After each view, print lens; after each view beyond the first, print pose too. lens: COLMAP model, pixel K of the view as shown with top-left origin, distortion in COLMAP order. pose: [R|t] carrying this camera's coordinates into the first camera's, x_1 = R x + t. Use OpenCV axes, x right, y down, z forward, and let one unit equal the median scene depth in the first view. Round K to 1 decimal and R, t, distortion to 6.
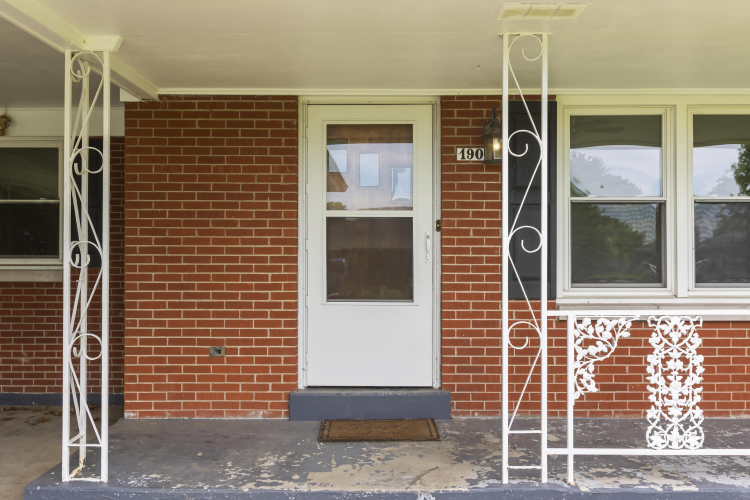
lens RADIAL K [[645.4, 0, 375.0], [0, 645.4, 250.0], [0, 0, 1]] dist [0.003480, 0.008980]
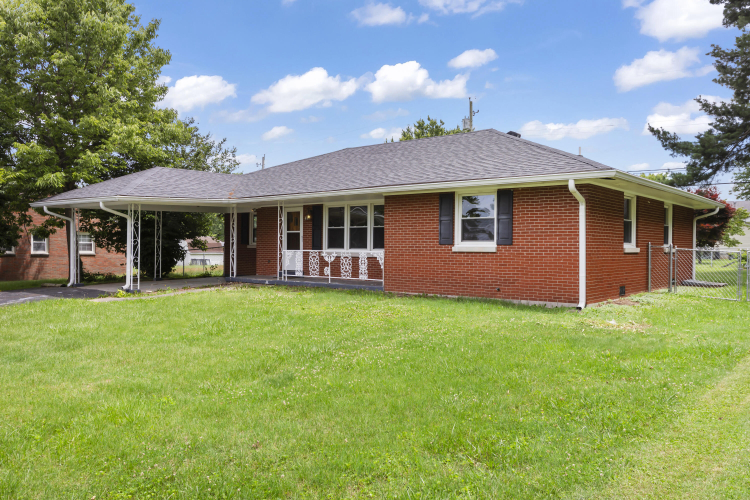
lens RADIAL K [[594.5, 0, 375.0], [0, 594.5, 250.0], [0, 0, 1]] dist [0.002268, 0.001694]
pose [[0.777884, 0.009934, -0.628329, 3.528034], [-0.006066, 0.999947, 0.008300, 0.038962], [0.628379, -0.002645, 0.777903, -2.156064]]
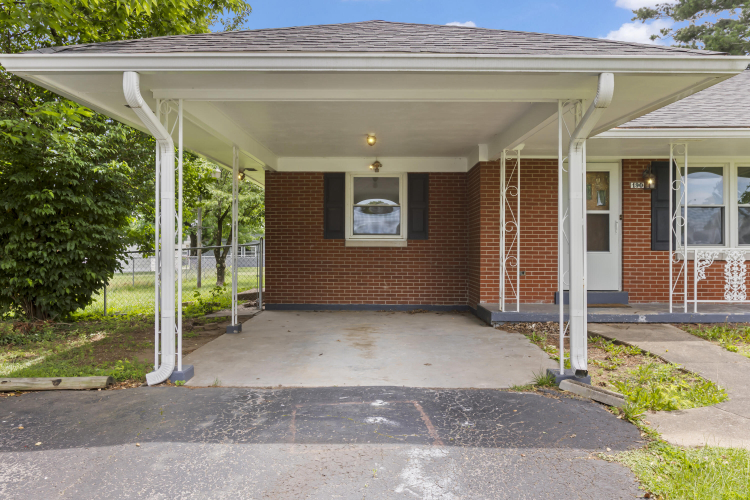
lens RADIAL K [[645.4, 0, 375.0], [0, 645.4, 250.0], [0, 0, 1]] dist [0.003480, 0.008980]
pose [[0.999900, 0.003309, -0.013725, -0.835011], [-0.003330, 0.999993, -0.001483, 0.093506], [0.013720, 0.001528, 0.999905, -1.429742]]
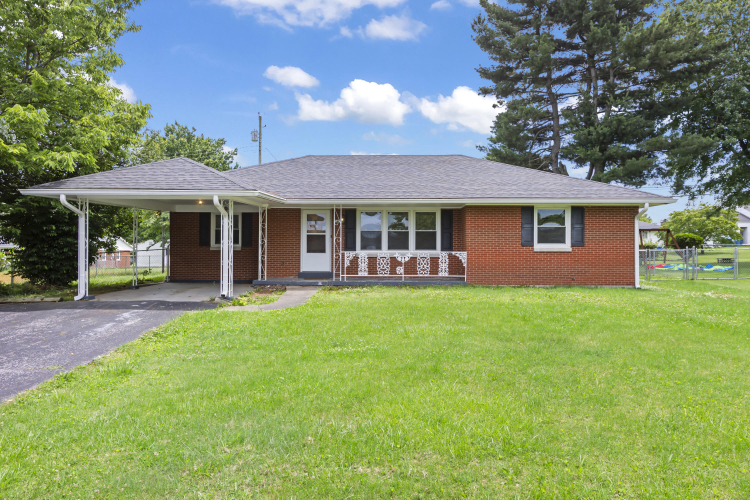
lens RADIAL K [[534.1, 0, 375.0], [0, 534.1, 250.0], [0, 0, 1]] dist [0.002241, -0.004901]
pose [[0.999875, 0.003234, -0.015487, 0.550375], [-0.003201, 0.999993, 0.002118, 0.057831], [0.015494, -0.002068, 0.999878, -3.283001]]
